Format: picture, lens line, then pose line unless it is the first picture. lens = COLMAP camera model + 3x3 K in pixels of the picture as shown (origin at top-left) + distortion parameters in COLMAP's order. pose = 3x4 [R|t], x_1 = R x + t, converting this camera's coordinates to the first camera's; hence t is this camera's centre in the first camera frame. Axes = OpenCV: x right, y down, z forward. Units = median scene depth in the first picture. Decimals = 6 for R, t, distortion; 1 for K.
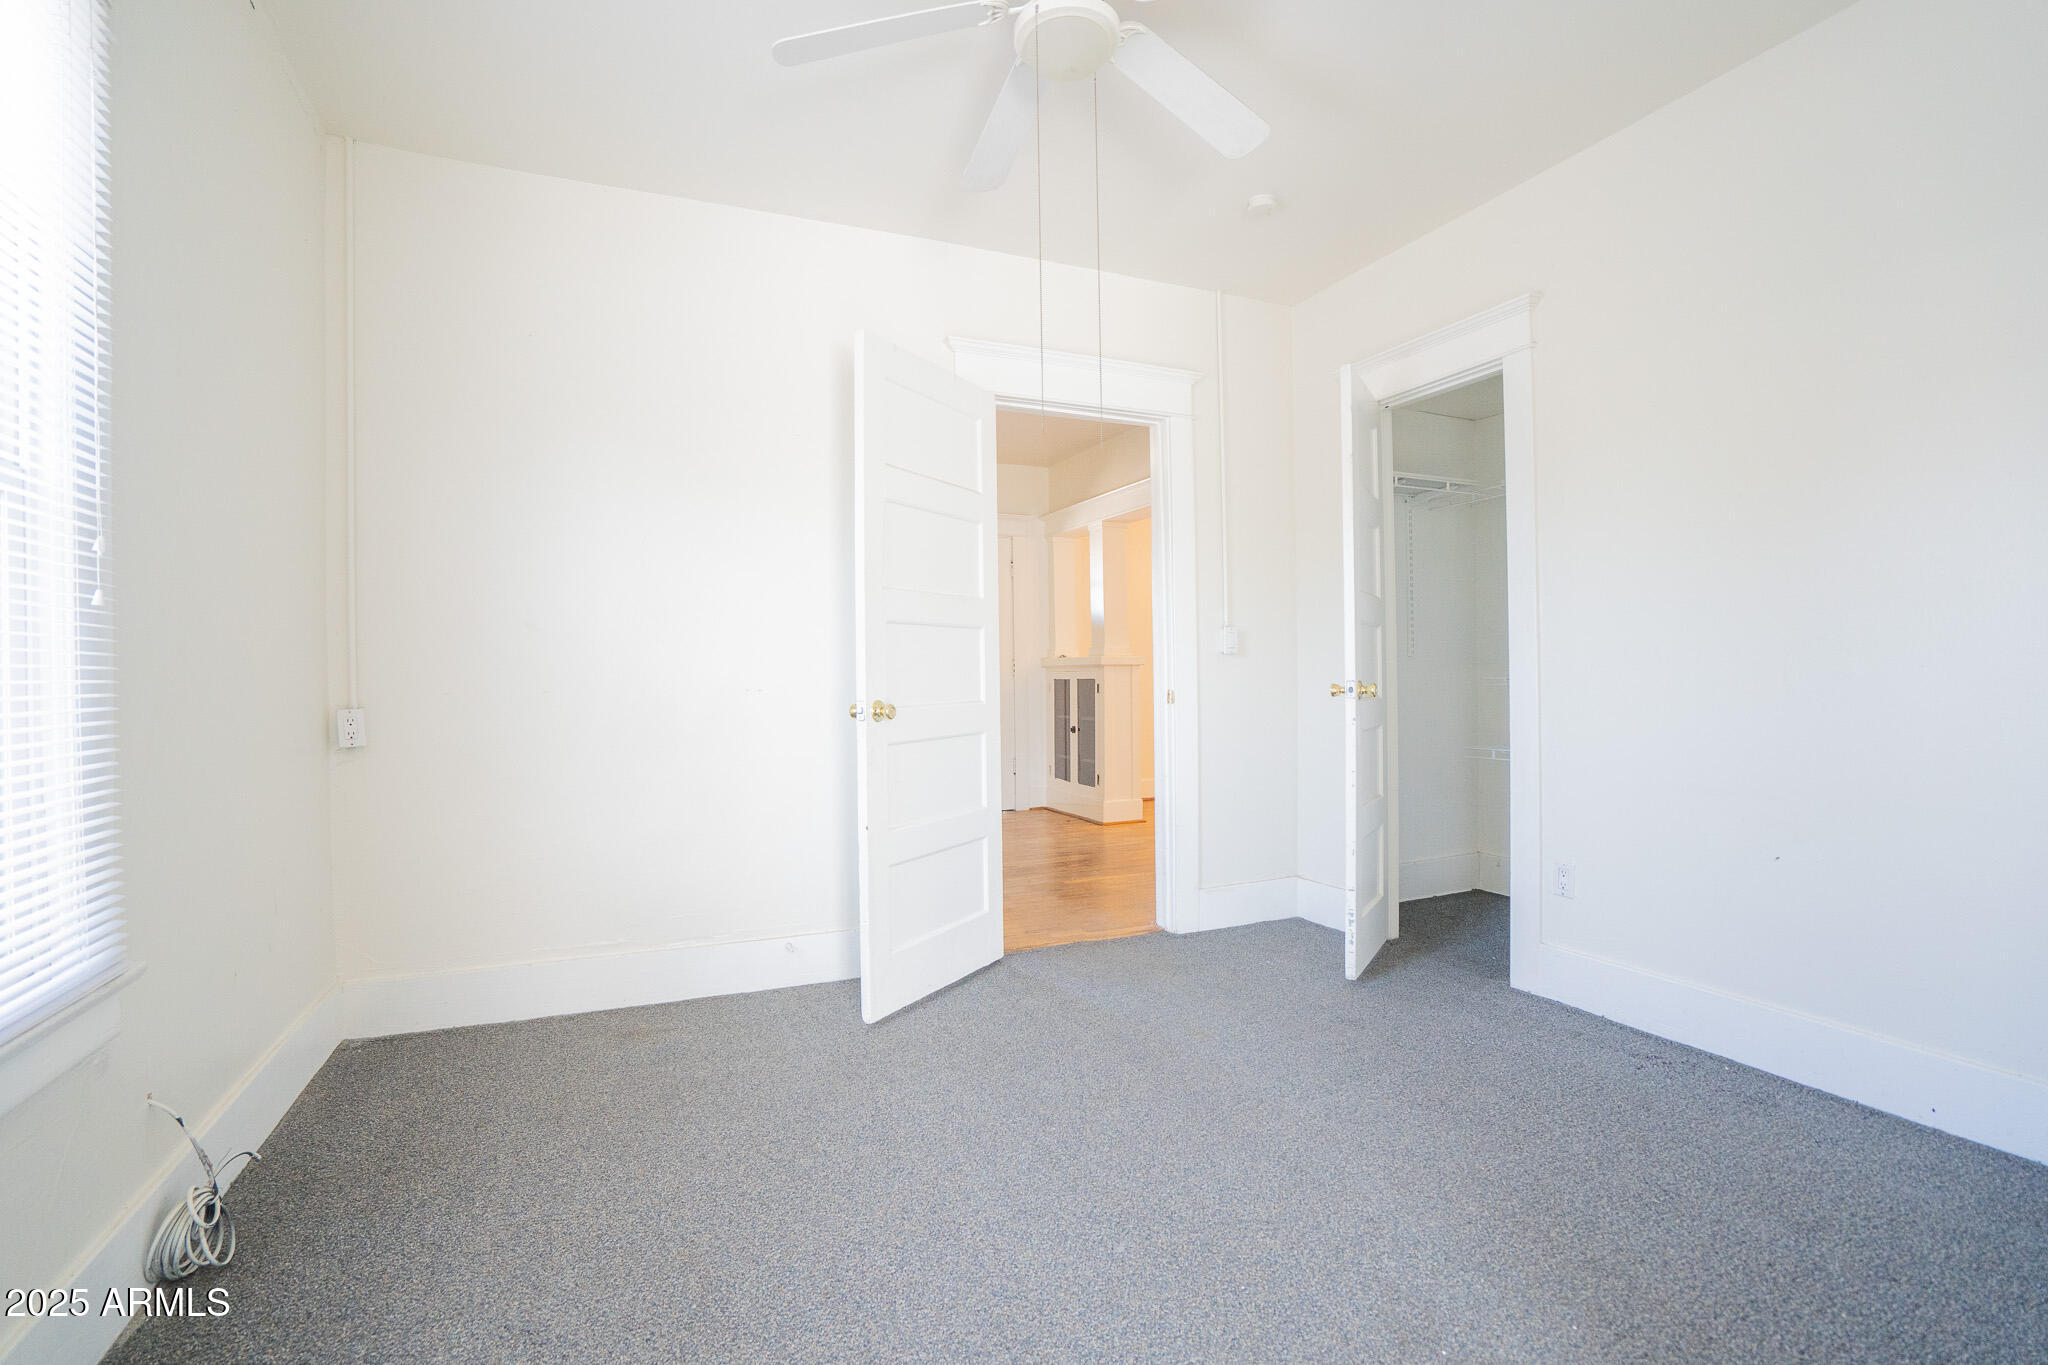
lens RADIAL K [[939.9, 0, 1025.9], [0, 939.9, 683.5], [0, 0, 1]] dist [-0.034511, 0.005222]
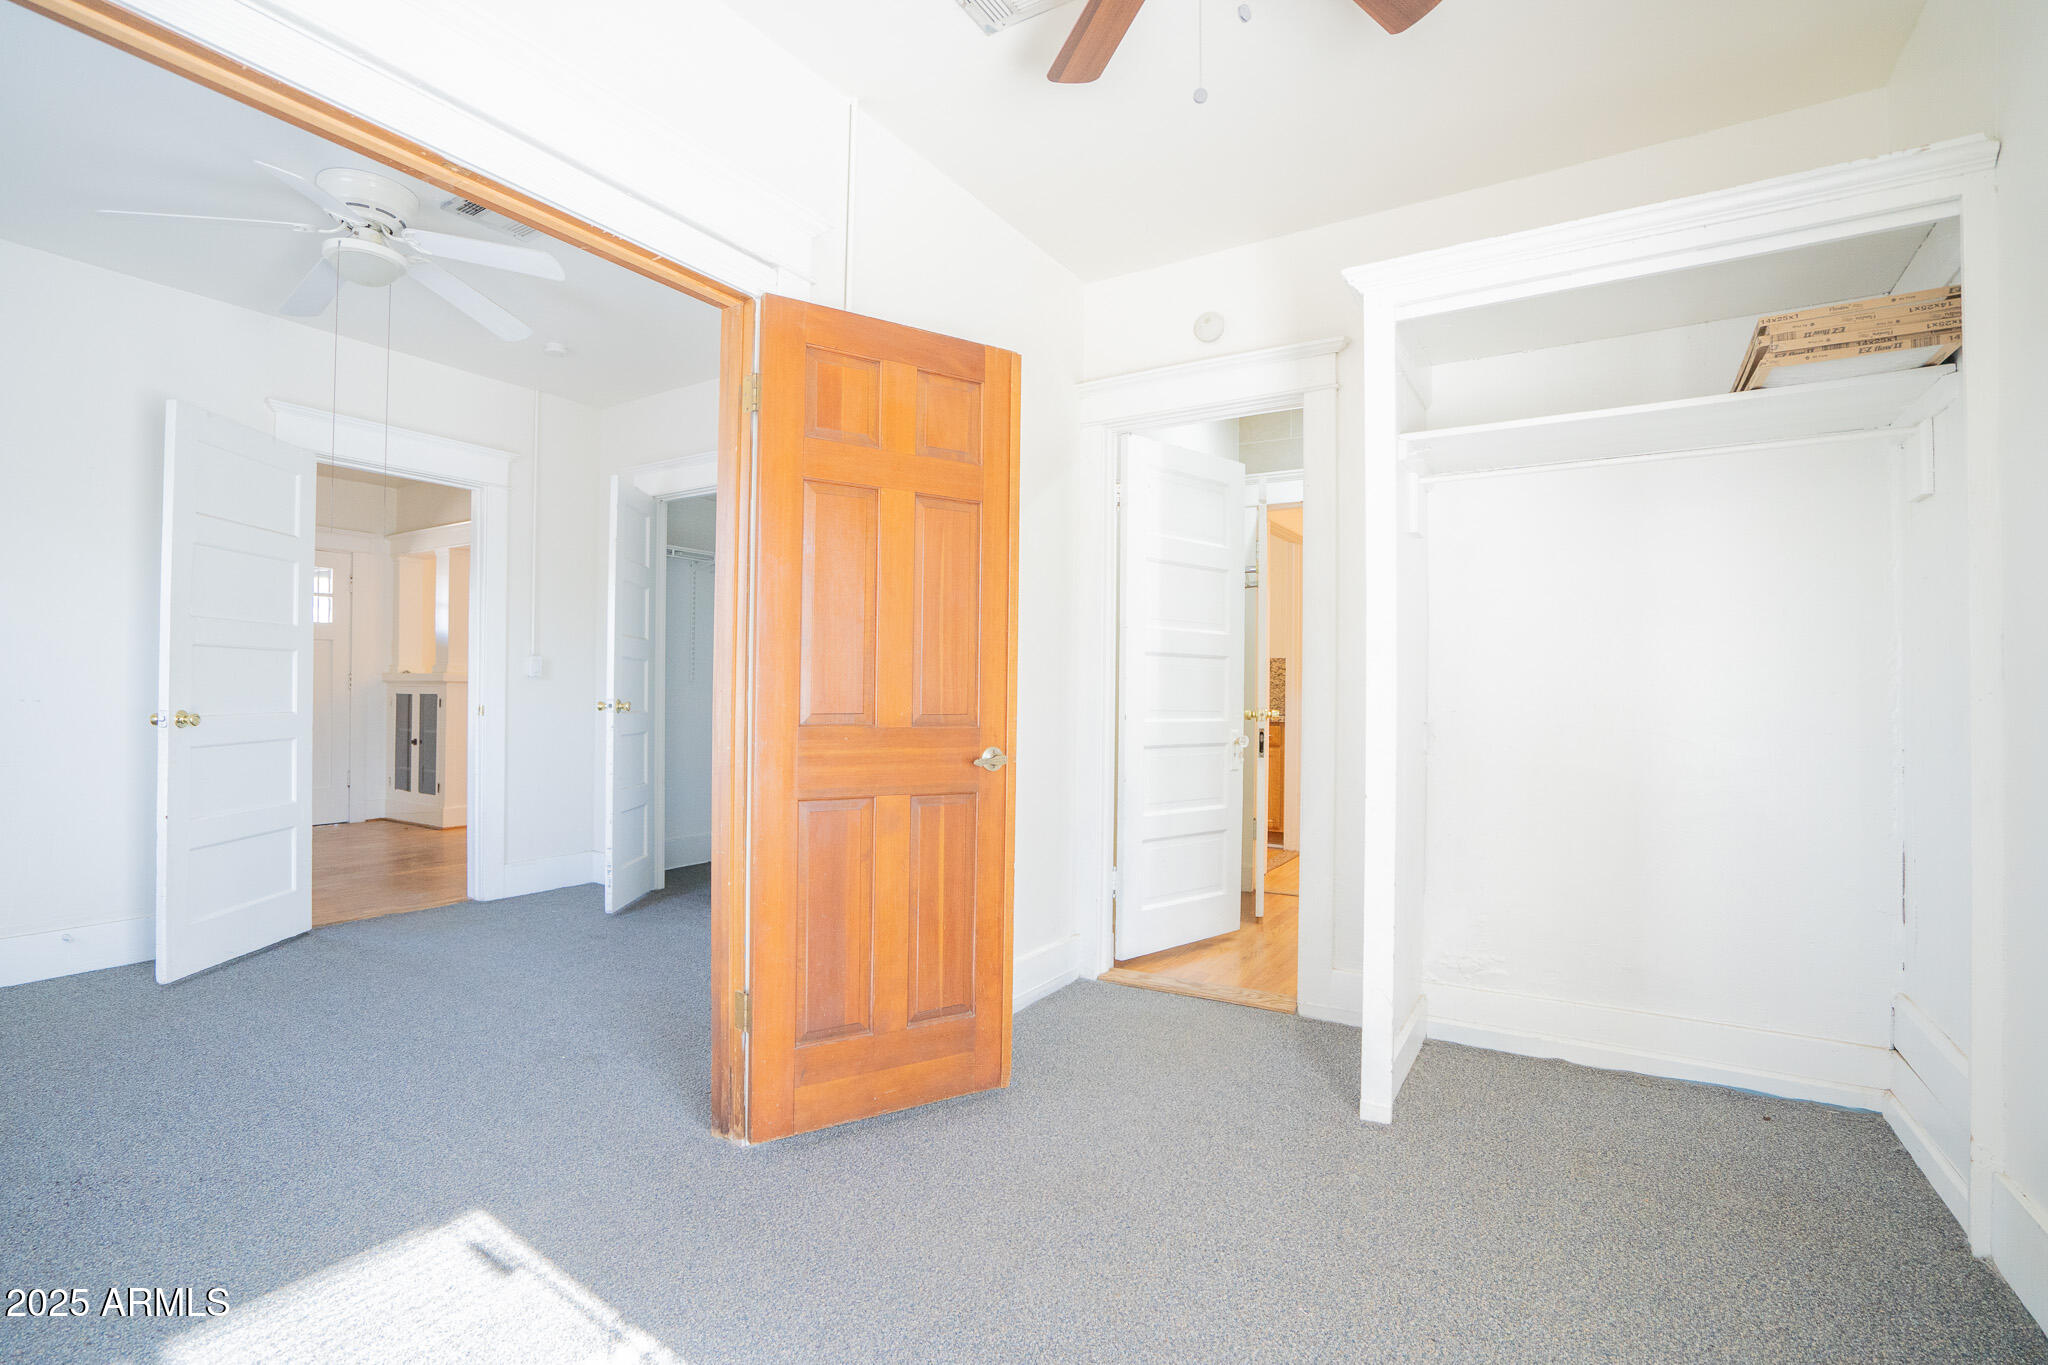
lens RADIAL K [[939.9, 0, 1009.1], [0, 939.9, 687.0], [0, 0, 1]] dist [-0.034511, 0.005222]
pose [[0.835273, 0.021547, 0.549413, 0.063971], [-0.013251, 0.999730, -0.019062, -0.002596], [-0.549676, 0.008642, 0.835333, -0.440327]]
